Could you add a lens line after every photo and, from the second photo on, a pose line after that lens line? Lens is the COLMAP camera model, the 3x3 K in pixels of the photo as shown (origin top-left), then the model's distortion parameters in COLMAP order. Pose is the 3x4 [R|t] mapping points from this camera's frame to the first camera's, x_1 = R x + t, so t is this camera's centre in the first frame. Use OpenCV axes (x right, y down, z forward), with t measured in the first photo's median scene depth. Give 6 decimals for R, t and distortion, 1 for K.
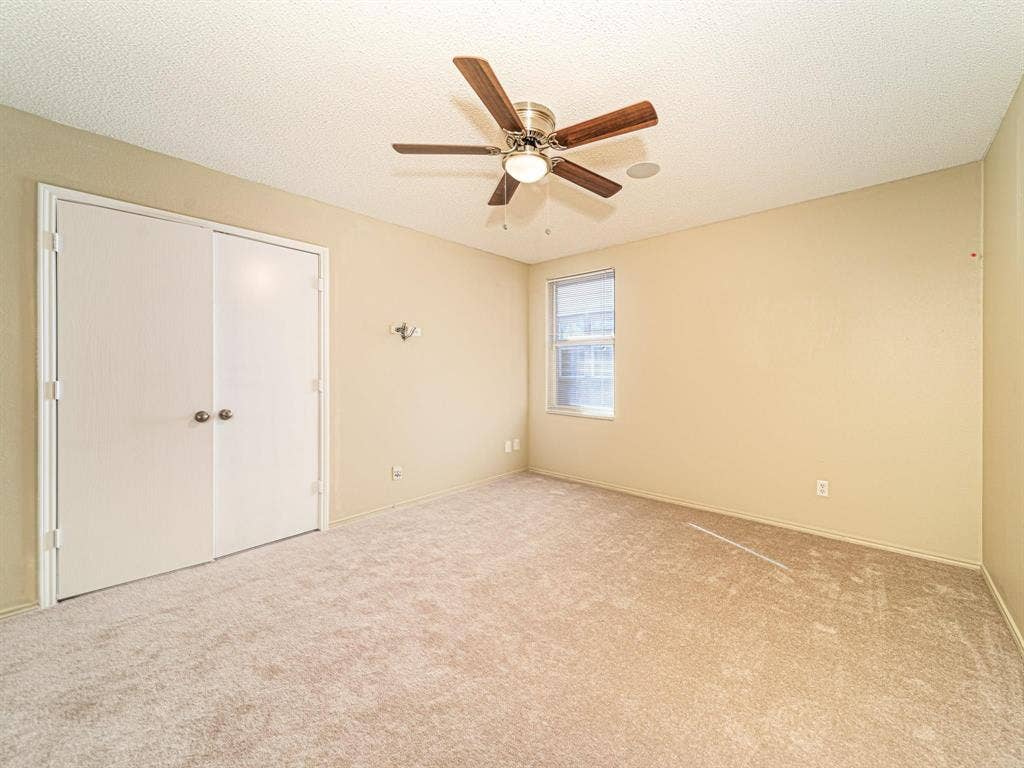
lens RADIAL K [[393.1, 0, 515.5], [0, 393.1, 380.4], [0, 0, 1]] dist [0.000099, -0.000088]
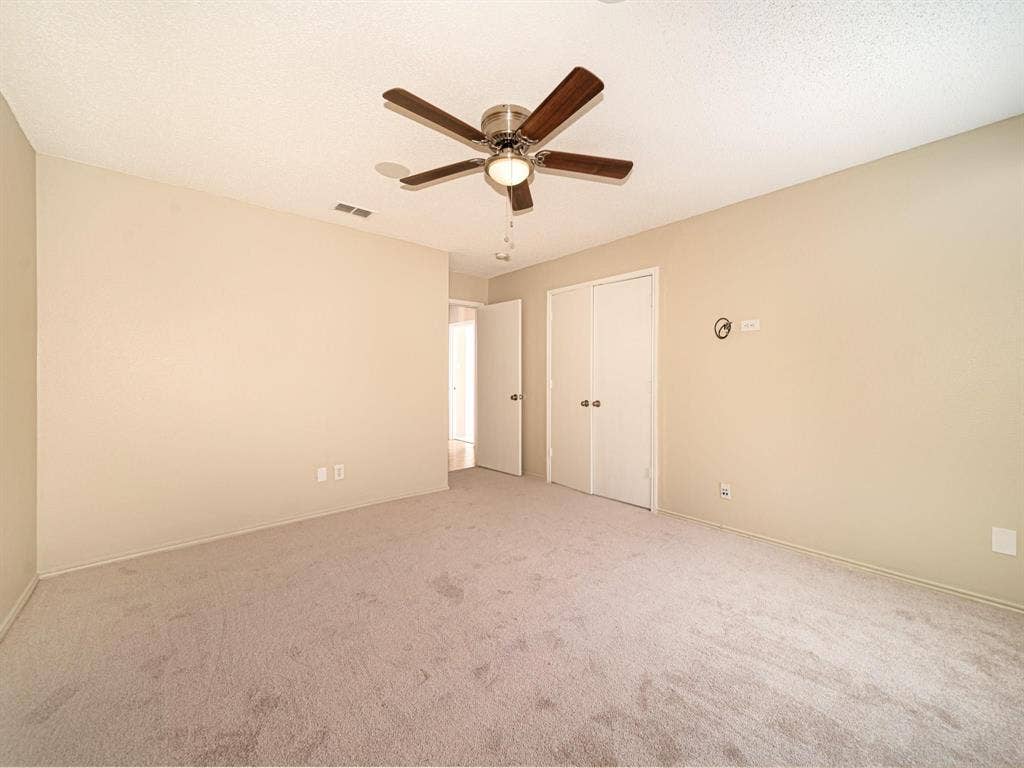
lens RADIAL K [[393.1, 0, 515.5], [0, 393.1, 380.4], [0, 0, 1]] dist [0.000099, -0.000088]
pose [[-0.093772, 0.010820, -0.995535, 0.838992], [-0.016408, 0.999788, 0.012412, -0.016676], [0.995459, 0.017499, -0.093574, 0.843236]]
